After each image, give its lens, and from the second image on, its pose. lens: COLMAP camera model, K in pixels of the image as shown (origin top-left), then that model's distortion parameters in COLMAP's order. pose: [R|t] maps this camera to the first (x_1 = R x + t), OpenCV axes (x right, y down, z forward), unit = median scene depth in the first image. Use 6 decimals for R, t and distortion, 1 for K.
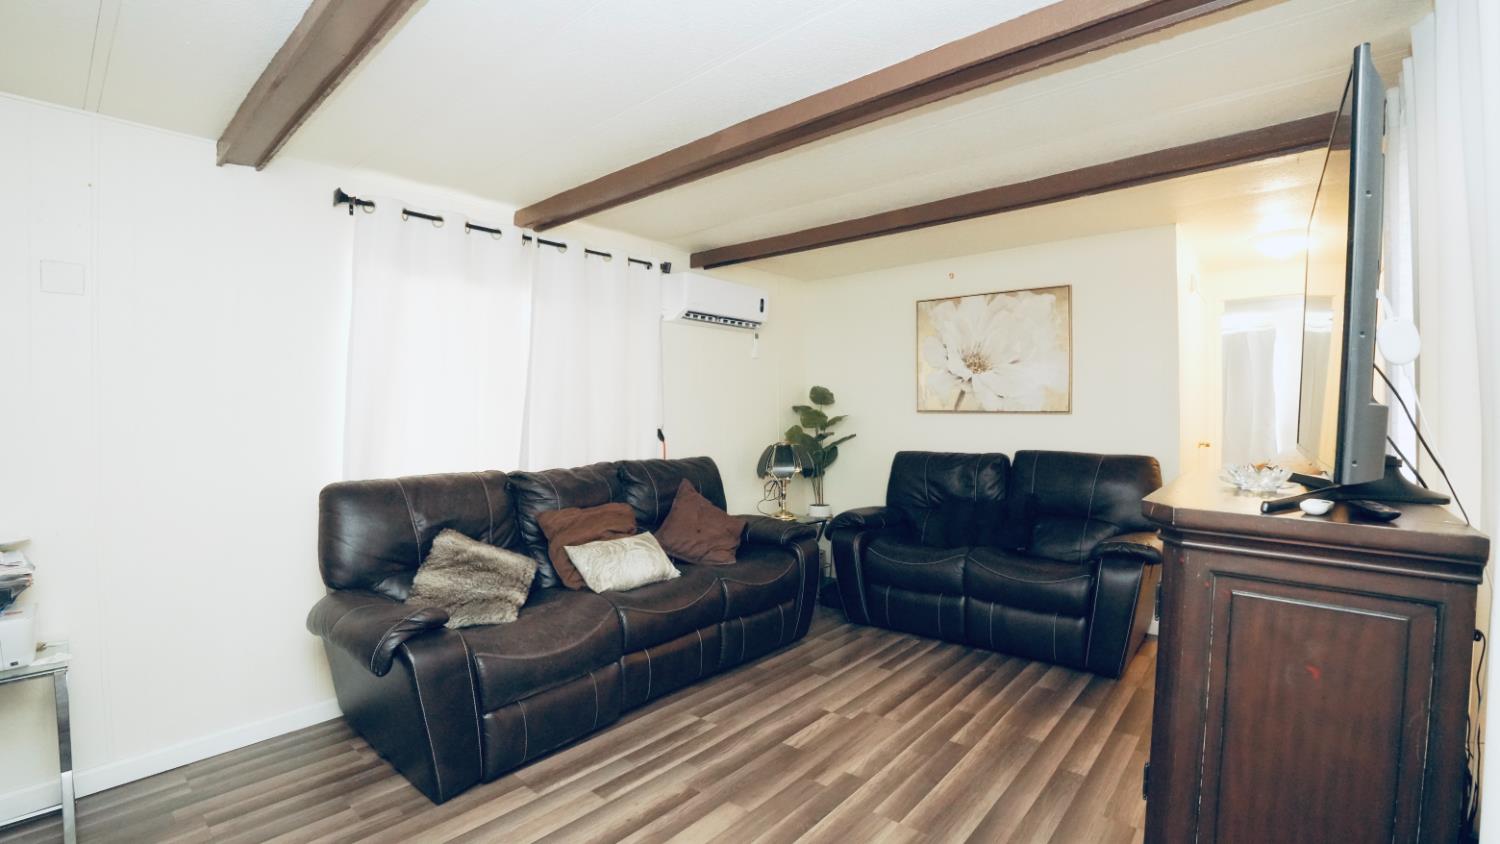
lens RADIAL K [[651.4, 0, 750.0], [0, 651.4, 422.0], [0, 0, 1]] dist [-0.058213, 0.000221]
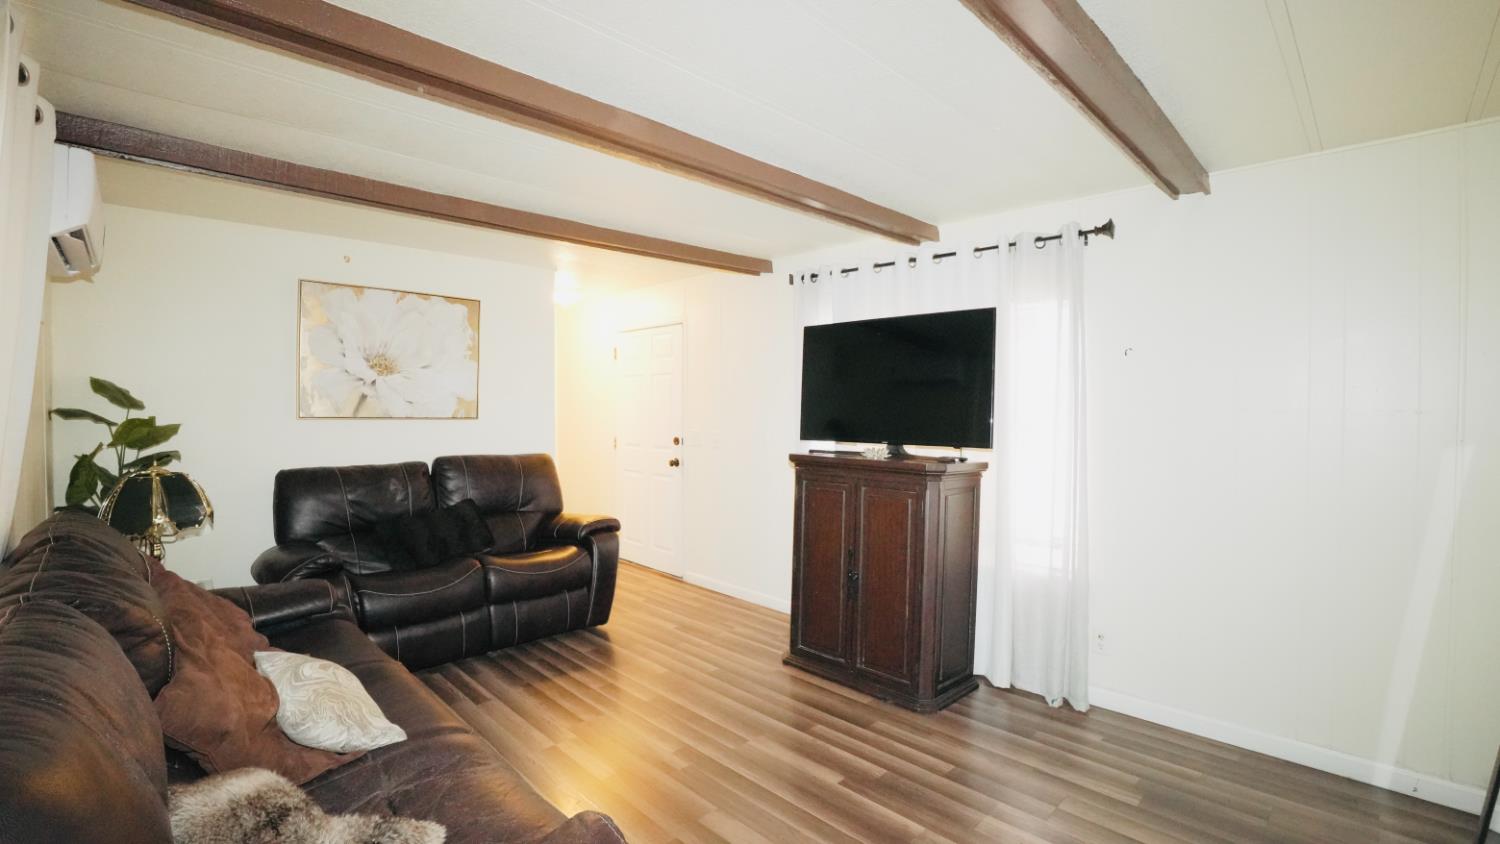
lens RADIAL K [[651.4, 0, 750.0], [0, 651.4, 422.0], [0, 0, 1]] dist [-0.058213, 0.000221]
pose [[0.093348, -0.010829, 0.995575, -0.505915], [0.011039, 0.999891, 0.009841, -0.014032], [-0.995572, 0.010072, 0.093457, 0.417605]]
